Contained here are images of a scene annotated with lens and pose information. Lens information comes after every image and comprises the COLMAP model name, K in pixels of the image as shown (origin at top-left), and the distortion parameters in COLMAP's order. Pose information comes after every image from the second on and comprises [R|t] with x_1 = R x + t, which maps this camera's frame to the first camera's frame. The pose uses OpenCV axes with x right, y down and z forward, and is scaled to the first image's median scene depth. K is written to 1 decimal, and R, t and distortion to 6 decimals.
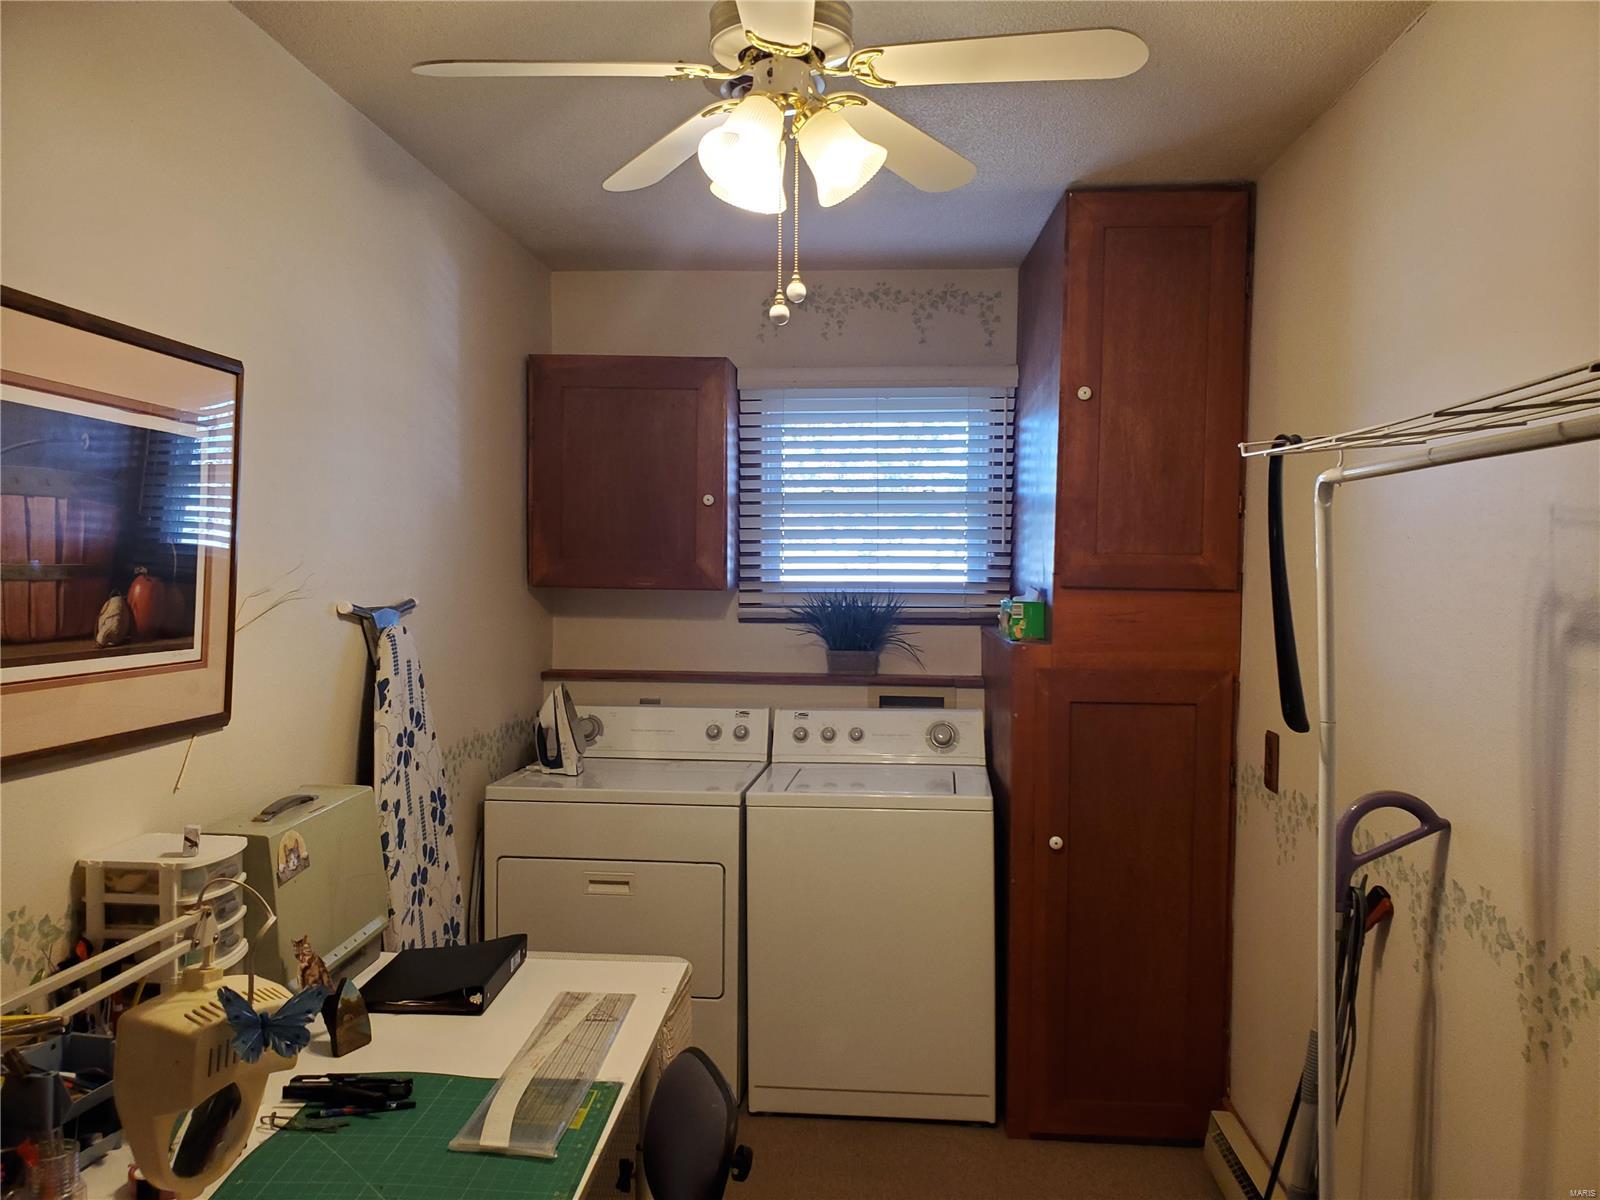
lens RADIAL K [[1229.0, 0, 800.0], [0, 1229.0, 600.0], [0, 0, 1]] dist [0.004796, -0.000877]
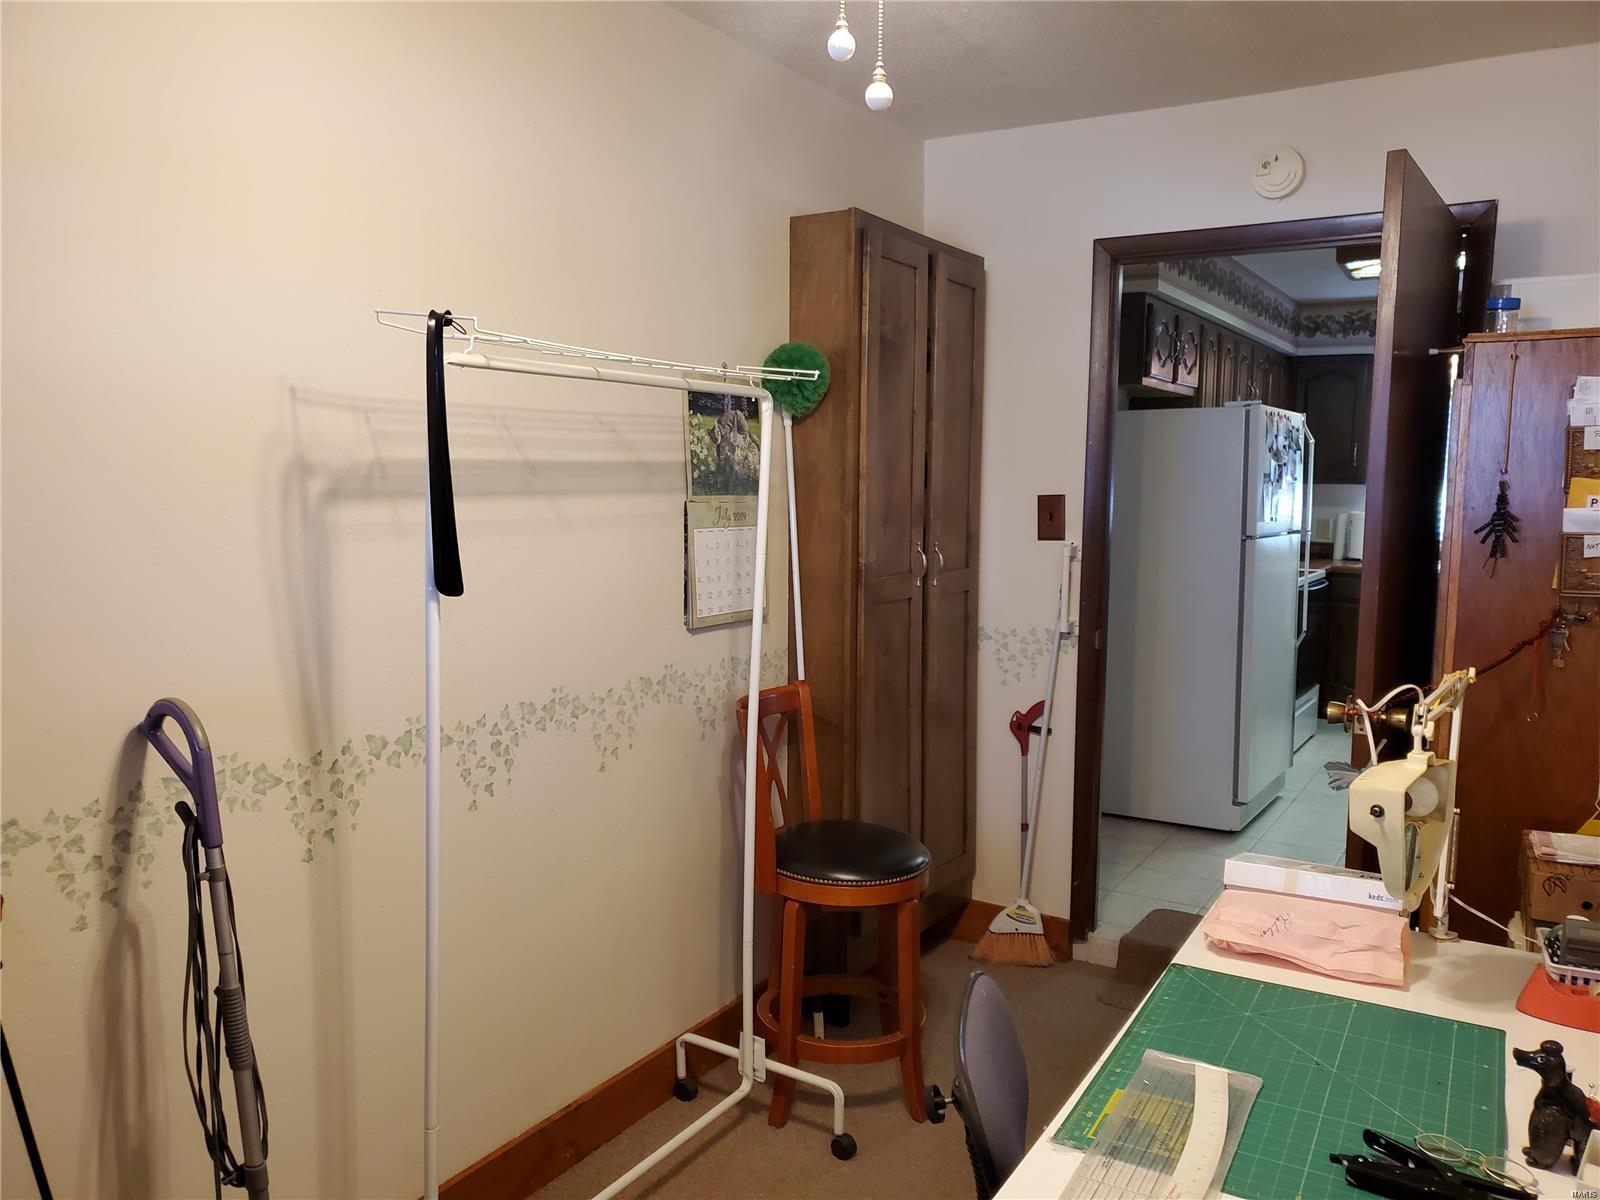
lens RADIAL K [[1229.0, 0, 800.0], [0, 1229.0, 600.0], [0, 0, 1]] dist [0.004796, -0.000877]
pose [[-0.889012, -0.065868, 0.453122, -0.347961], [-0.003459, 0.990537, 0.137203, -0.037588], [-0.457871, 0.120407, -0.880827, 1.803890]]
